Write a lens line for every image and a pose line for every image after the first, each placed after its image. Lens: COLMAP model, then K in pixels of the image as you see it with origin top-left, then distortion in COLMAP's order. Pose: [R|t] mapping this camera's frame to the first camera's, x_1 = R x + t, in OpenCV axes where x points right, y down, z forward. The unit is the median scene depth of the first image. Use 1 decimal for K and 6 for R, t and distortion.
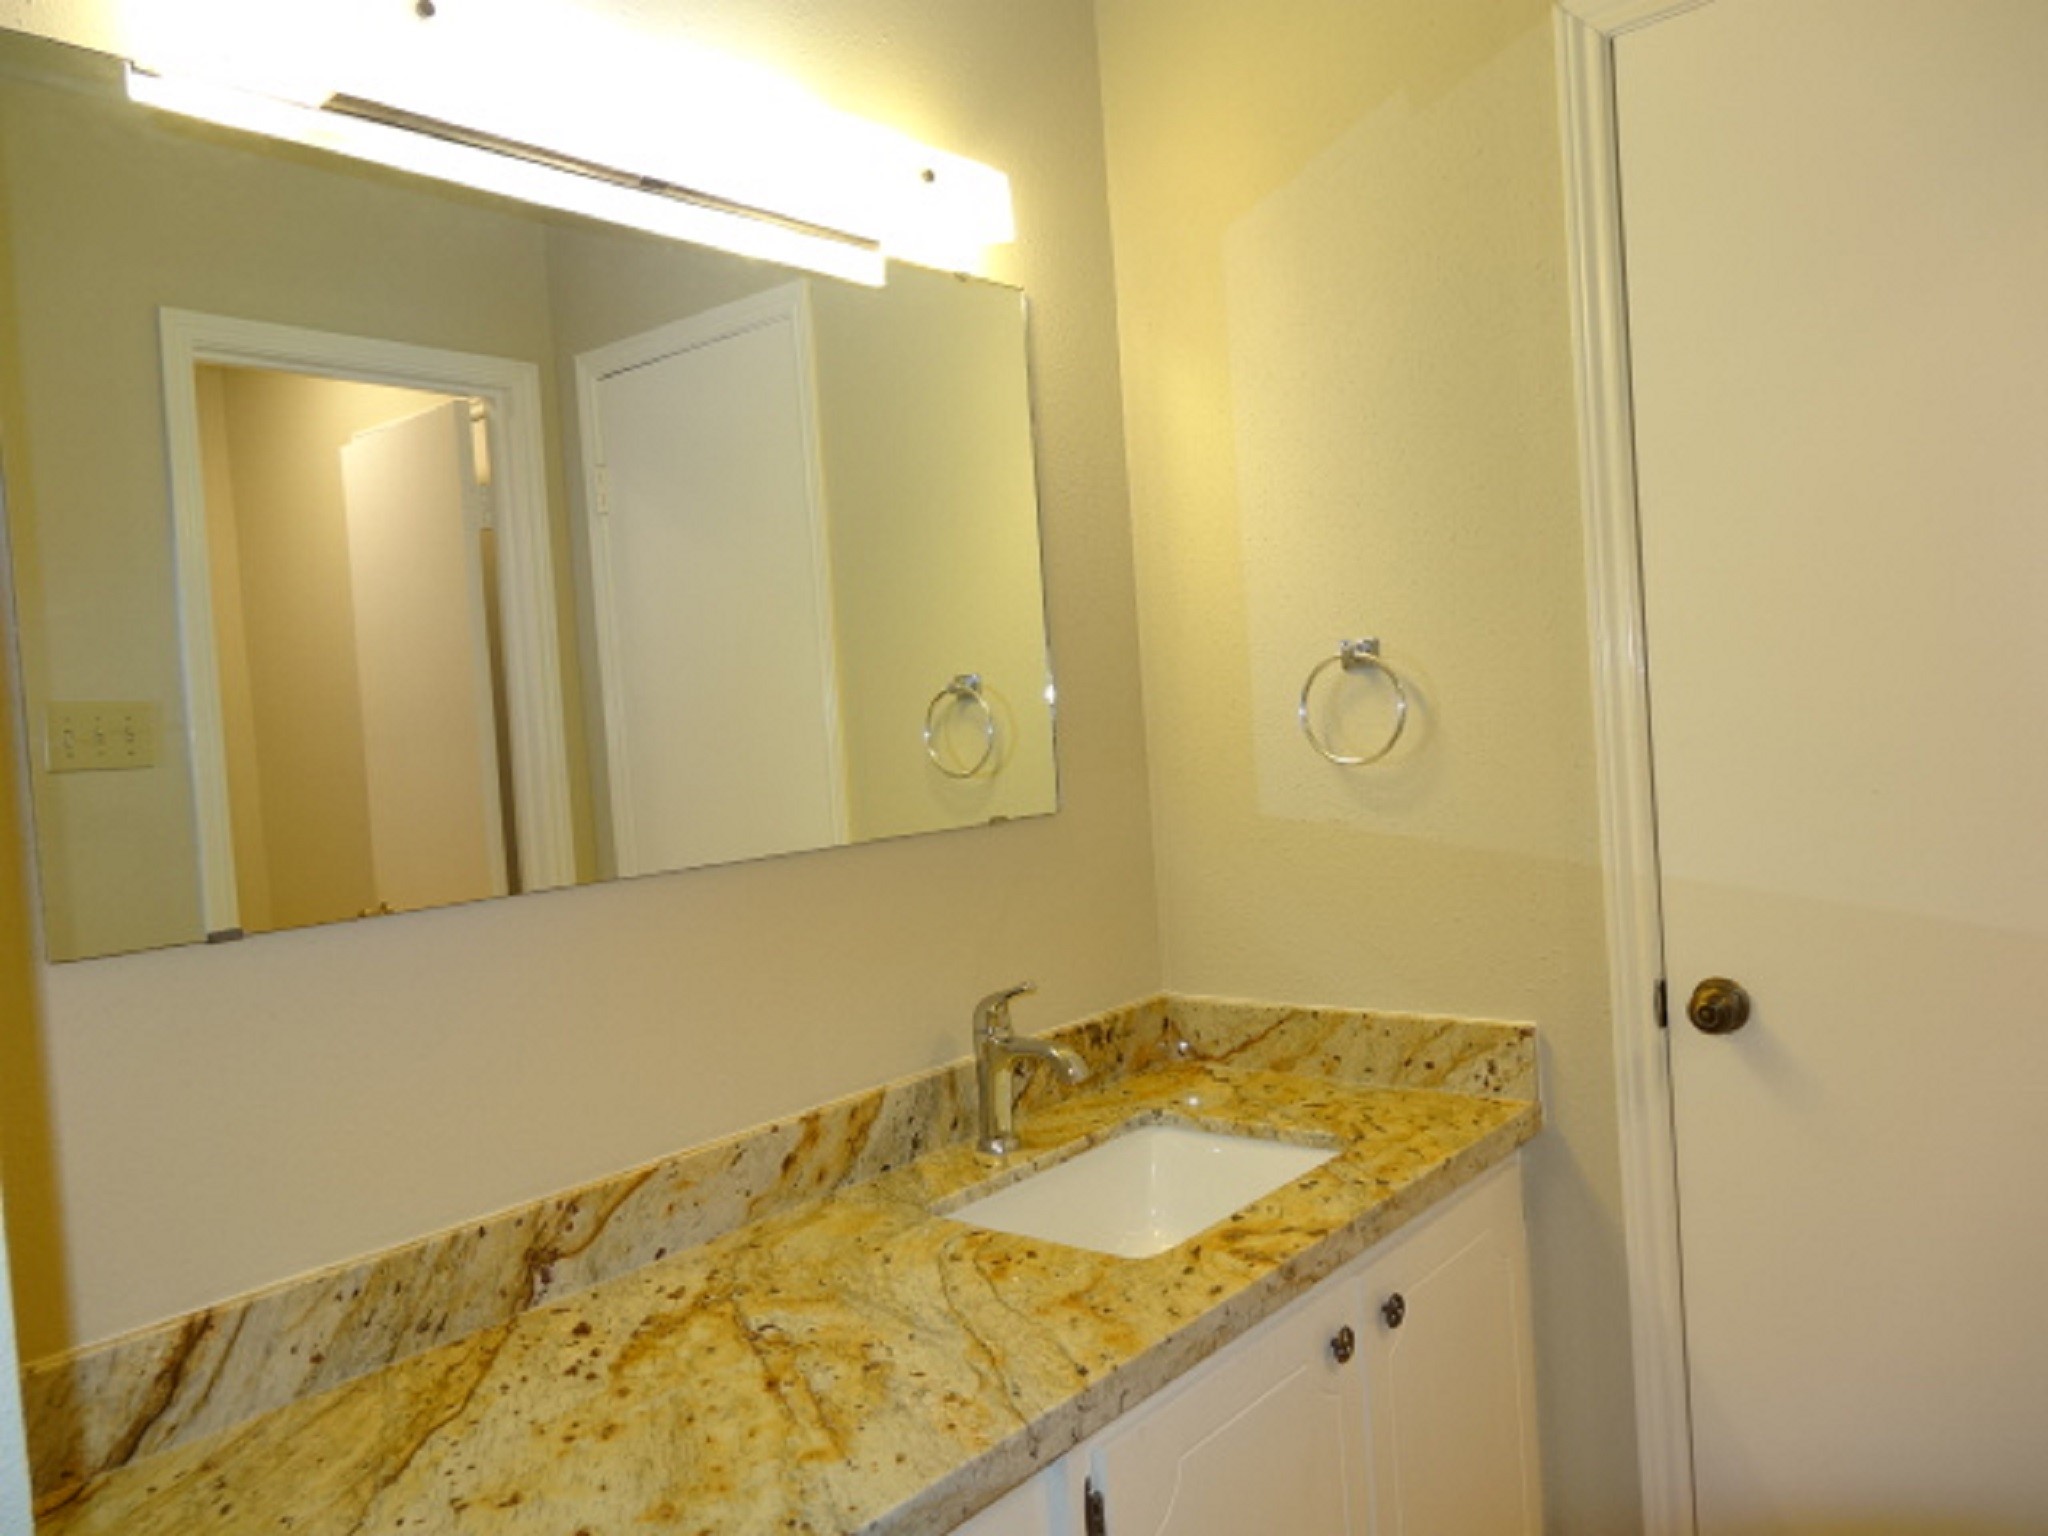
lens RADIAL K [[1504.8, 0, 1020.0], [0, 1504.8, 767.1], [0, 0, 1]] dist [-0.005244, 0.008818]
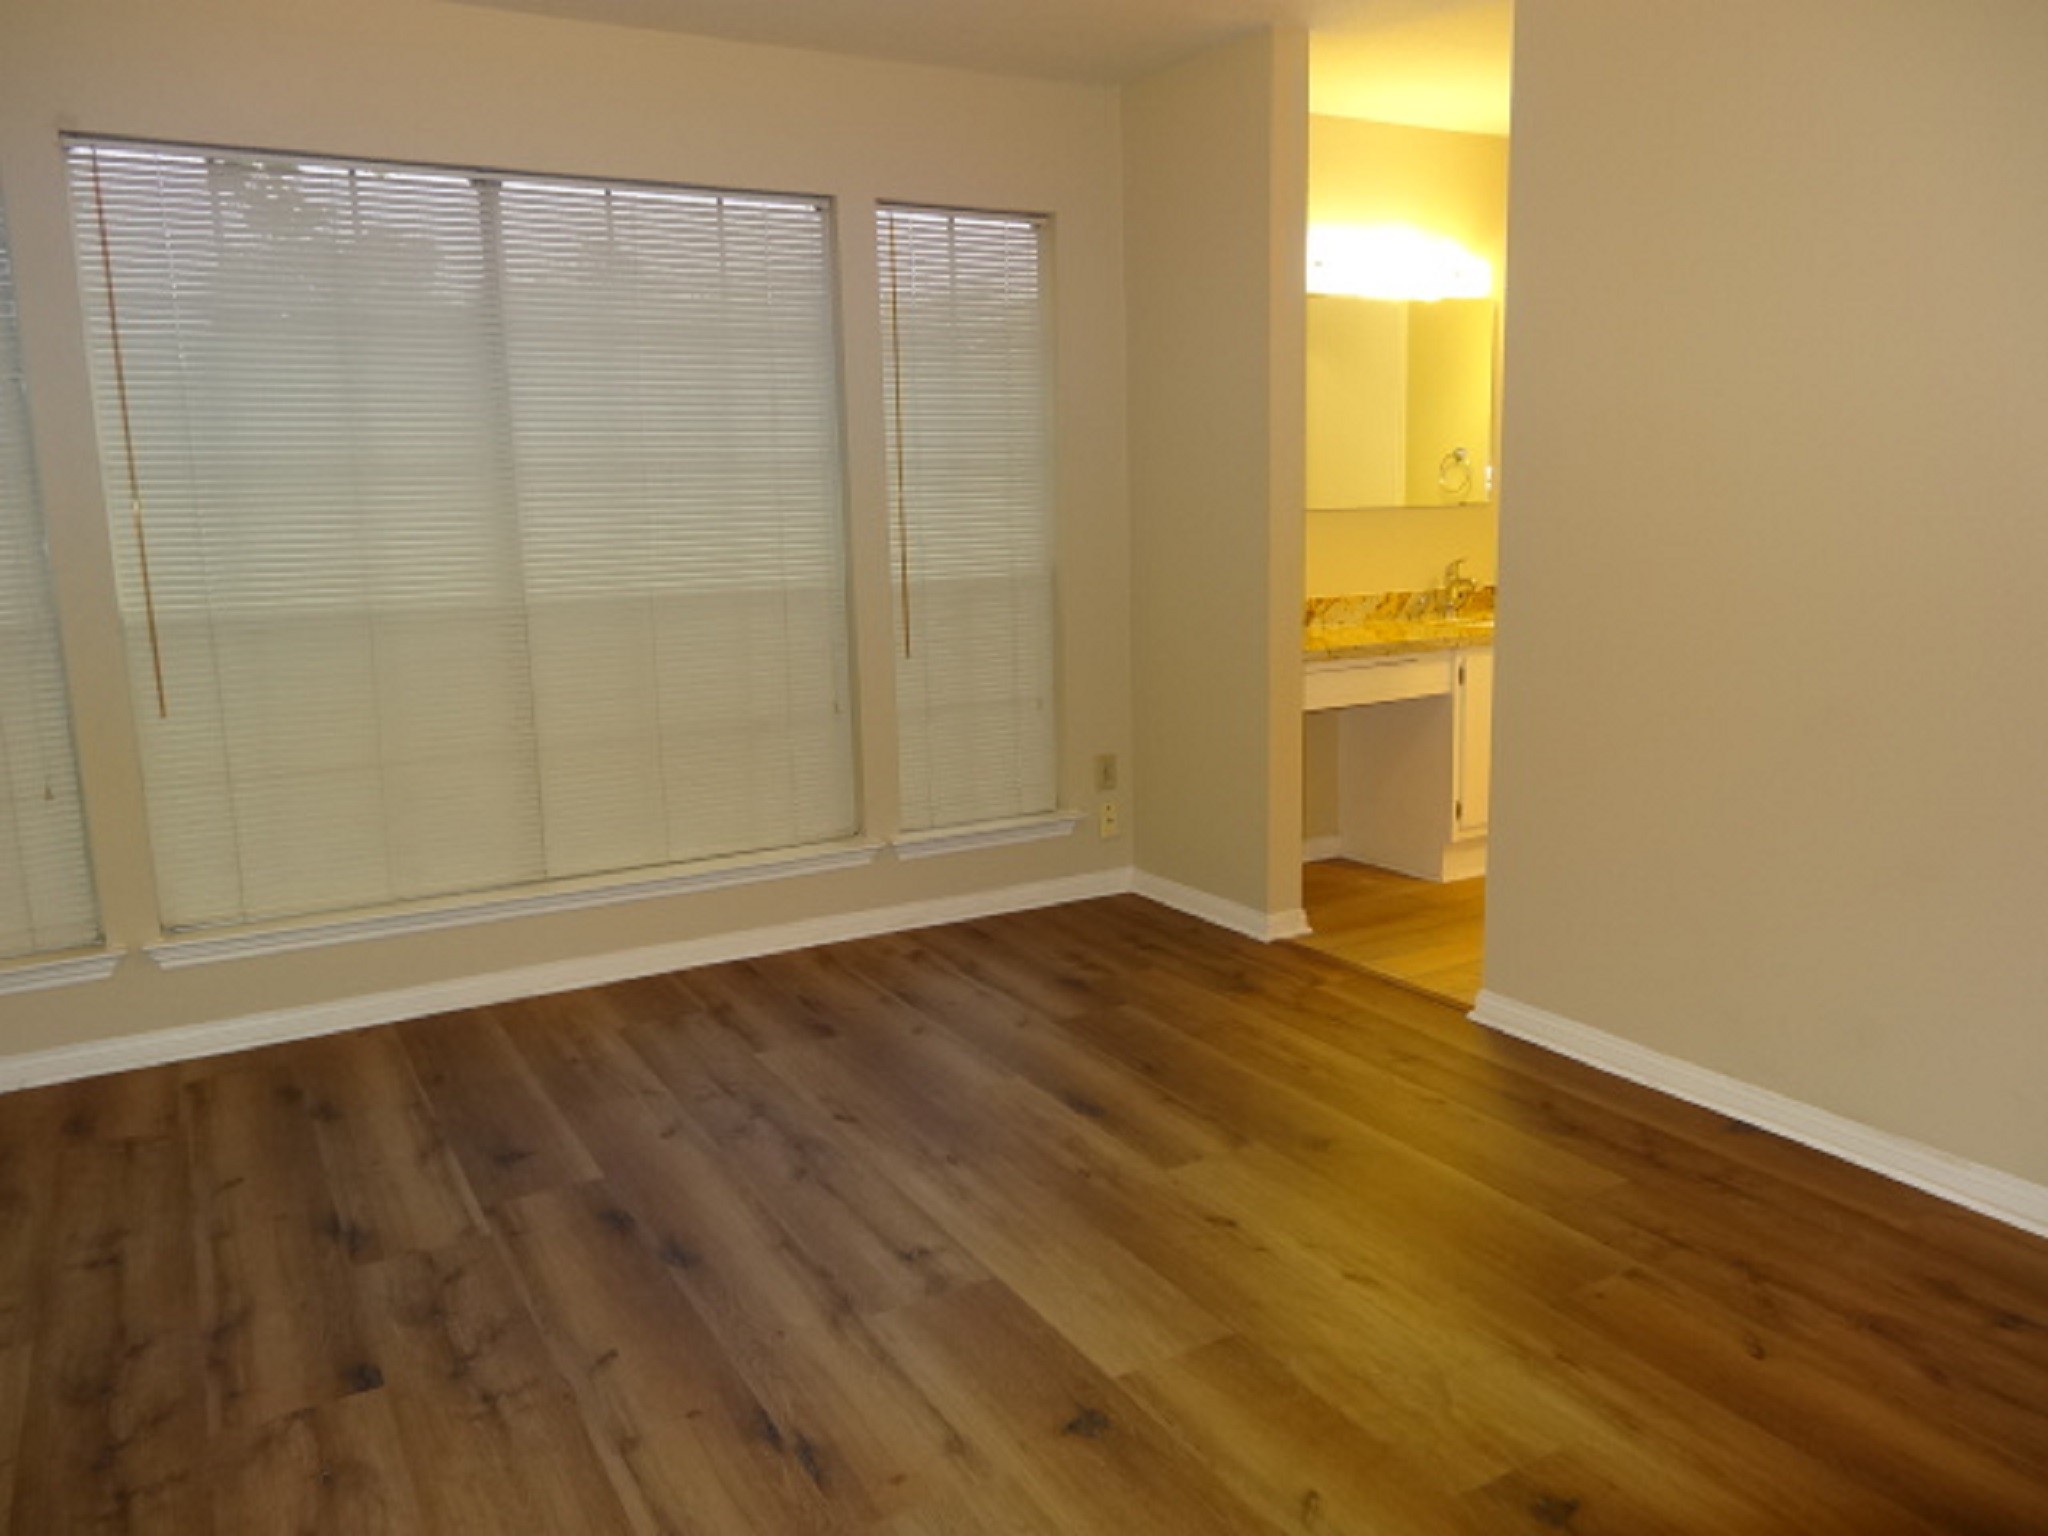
lens RADIAL K [[1504.8, 0, 1024.7], [0, 1504.8, 767.4], [0, 0, 1]] dist [-0.005244, 0.008818]
pose [[0.942309, 0.102086, -0.318798, 0.177153], [-0.051614, 0.985284, 0.162949, 0.116930], [0.330742, -0.137094, 0.933710, -2.141833]]
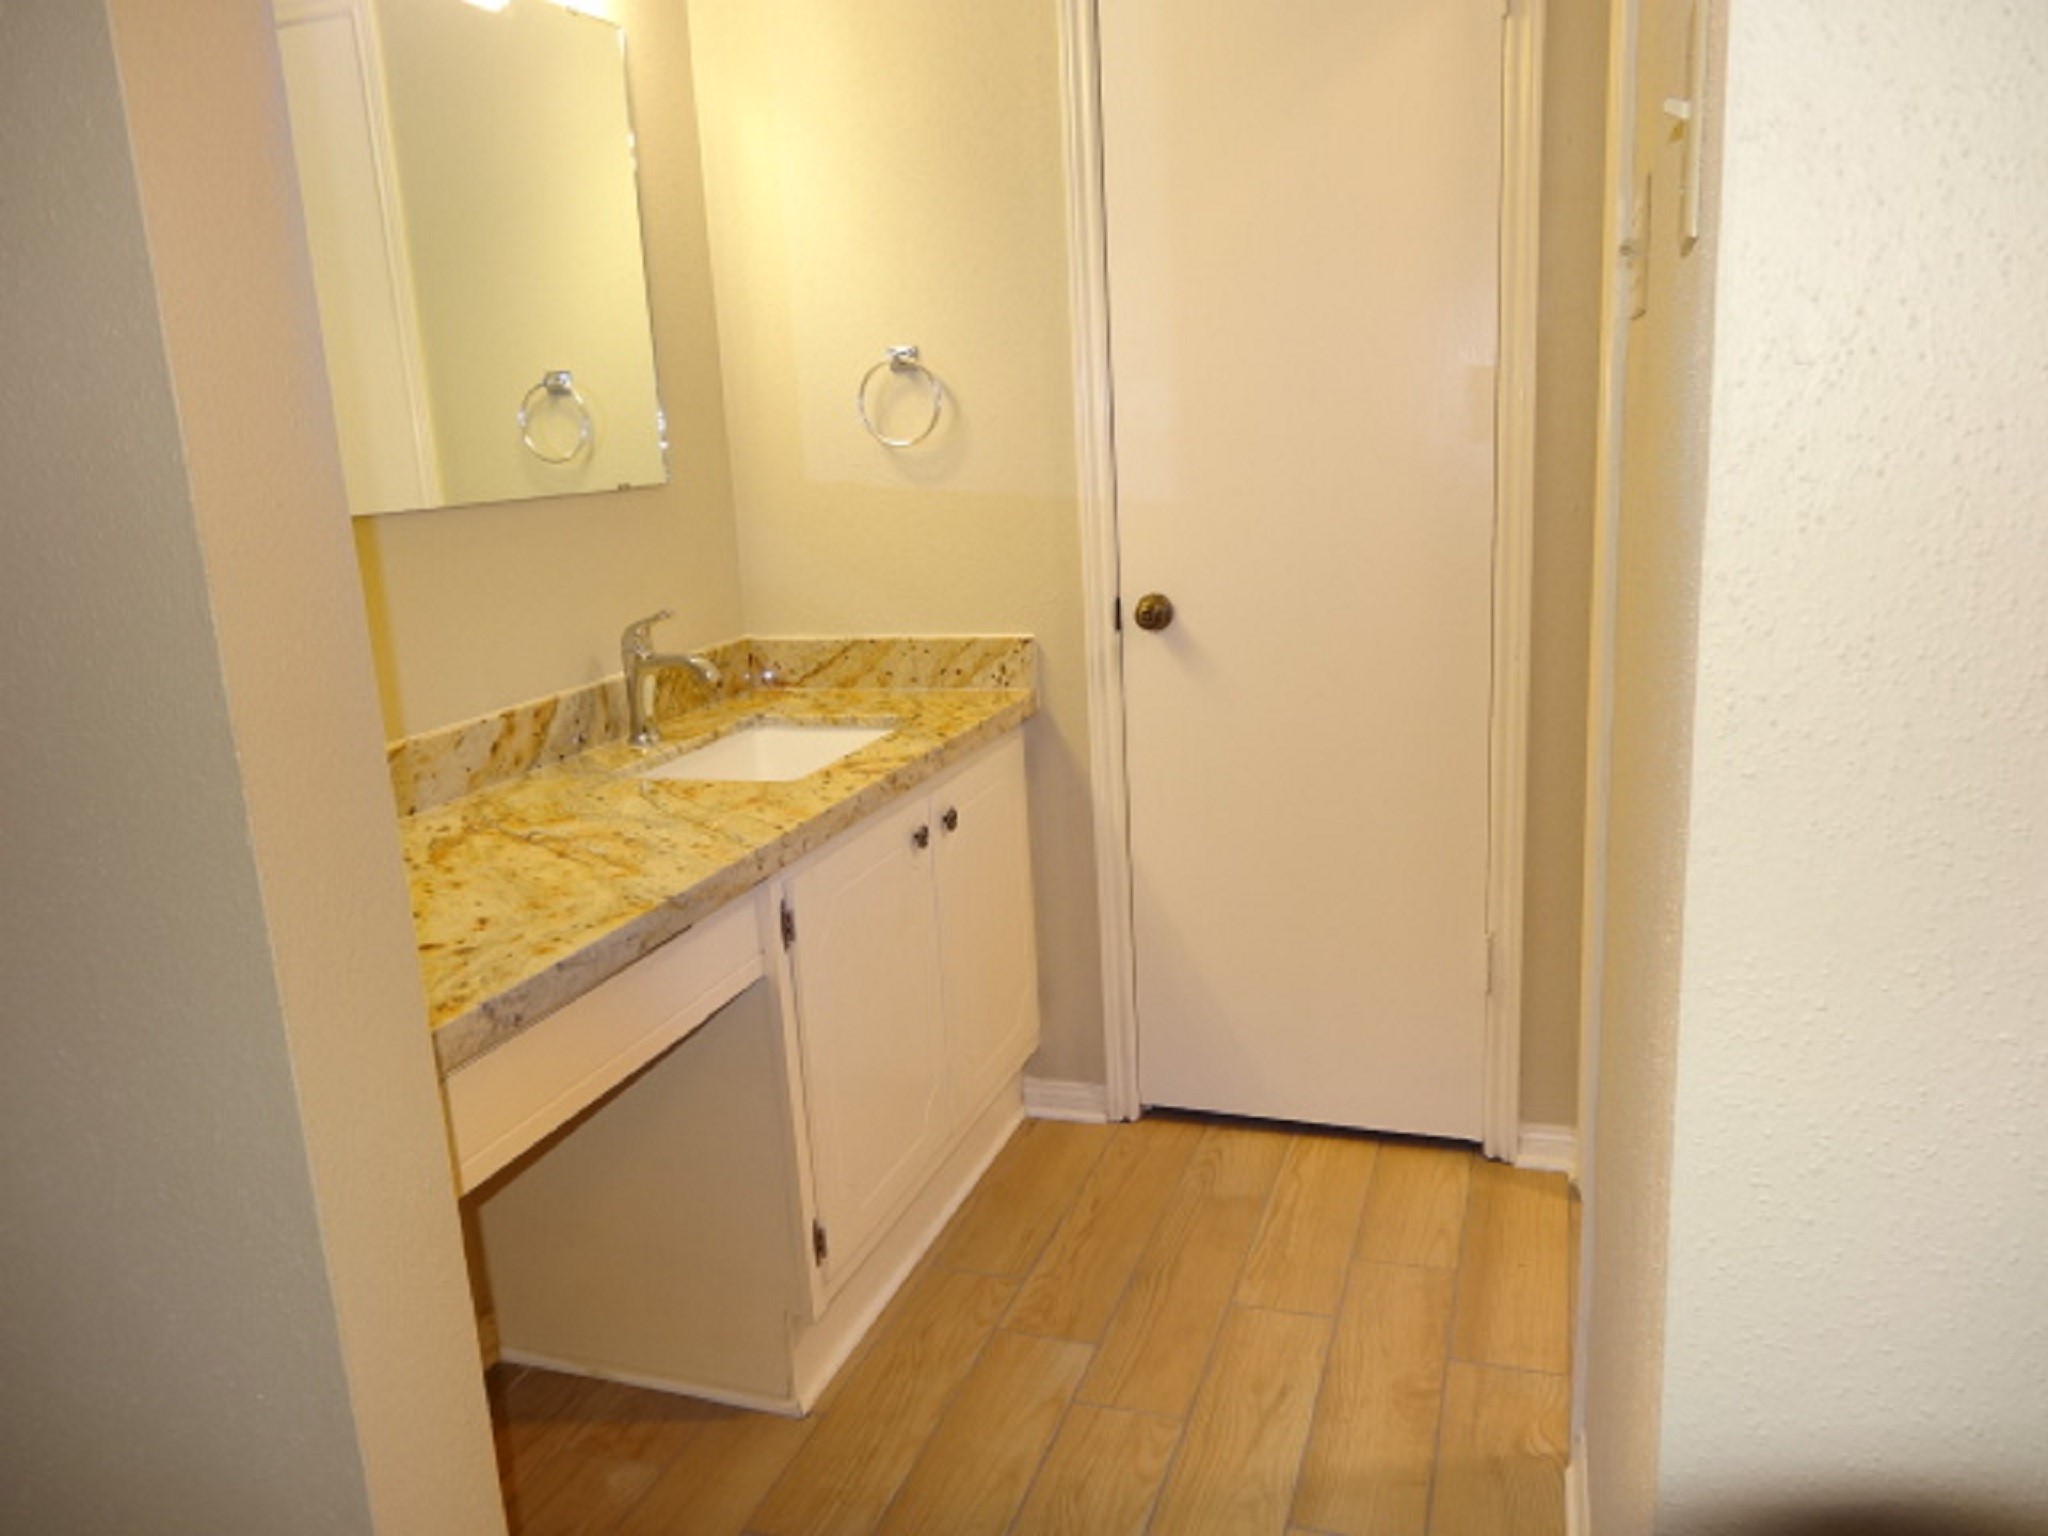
lens RADIAL K [[1504.8, 0, 1024.1], [0, 1504.8, 769.1], [0, 0, 1]] dist [-0.005244, 0.008818]
pose [[0.932925, -0.059967, 0.355043, -0.182947], [-0.000418, 0.985854, 0.167609, 0.064364], [-0.360071, -0.156515, 0.919702, -0.326319]]
